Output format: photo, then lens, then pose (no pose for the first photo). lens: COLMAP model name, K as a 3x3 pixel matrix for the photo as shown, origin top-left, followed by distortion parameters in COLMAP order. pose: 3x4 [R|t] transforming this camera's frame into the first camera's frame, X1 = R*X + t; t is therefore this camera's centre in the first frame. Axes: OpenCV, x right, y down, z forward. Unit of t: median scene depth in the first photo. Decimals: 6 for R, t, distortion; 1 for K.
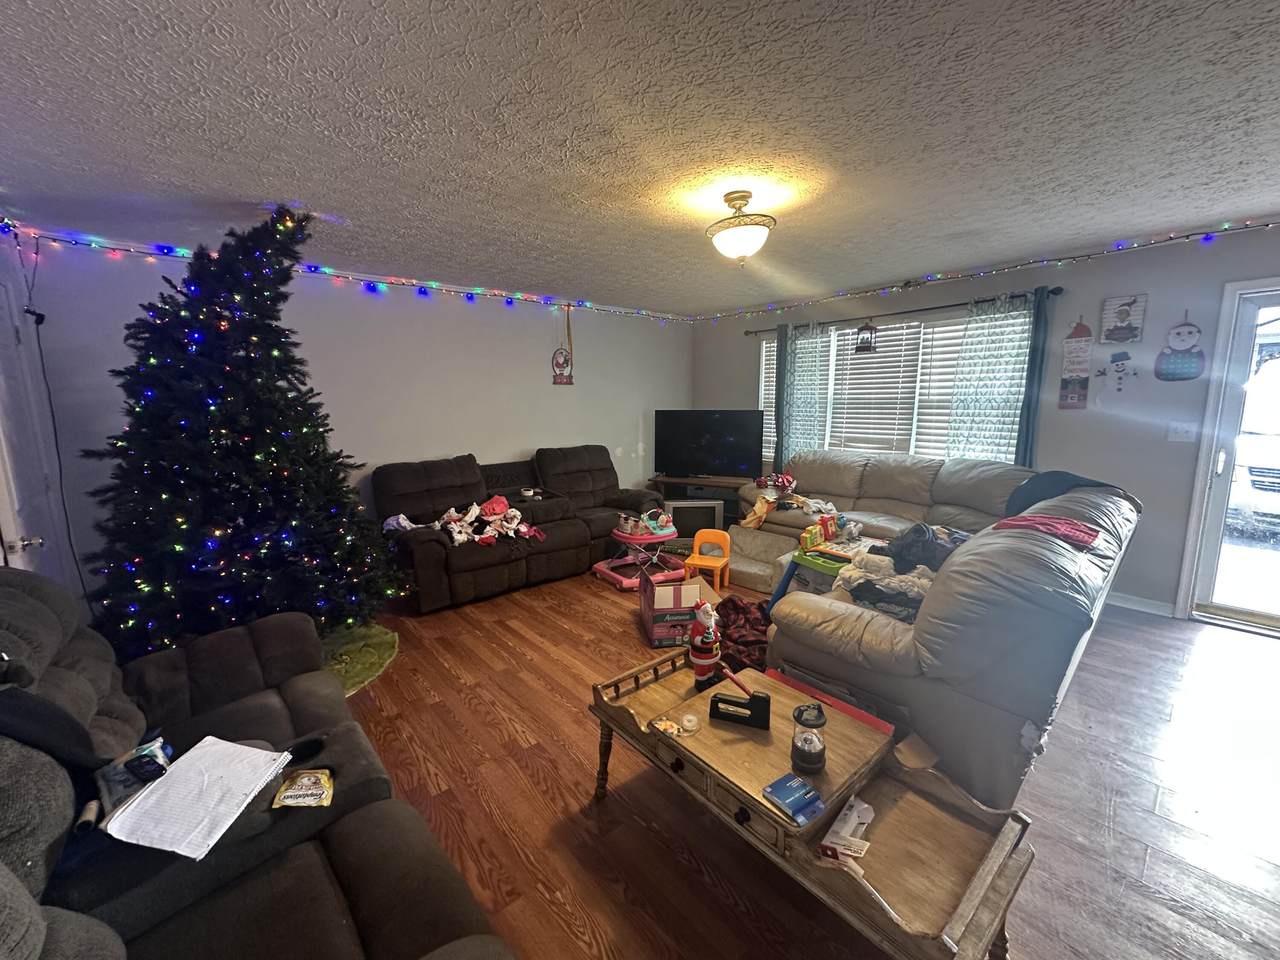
lens RADIAL K [[504.9, 0, 635.0], [0, 504.9, 477.1], [0, 0, 1]] dist [-0.000550, -0.000058]
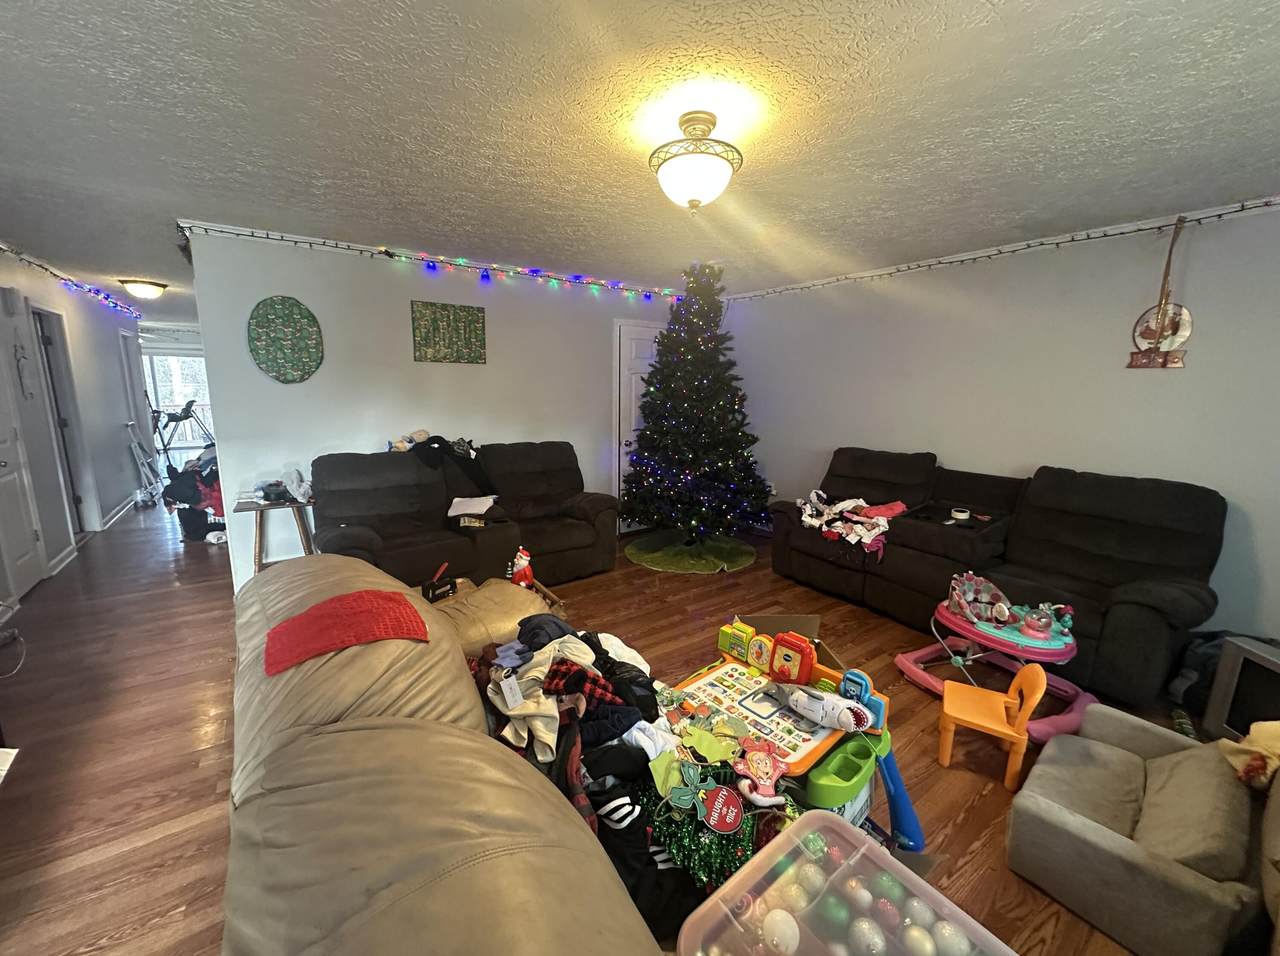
lens RADIAL K [[504.9, 0, 634.5], [0, 504.9, 475.4], [0, 0, 1]] dist [-0.000550, -0.000058]
pose [[-0.076621, 0.192864, -0.978229, 0.643679], [-0.163213, 0.965453, 0.203129, -0.116305], [0.983611, 0.175224, -0.042496, 0.636228]]
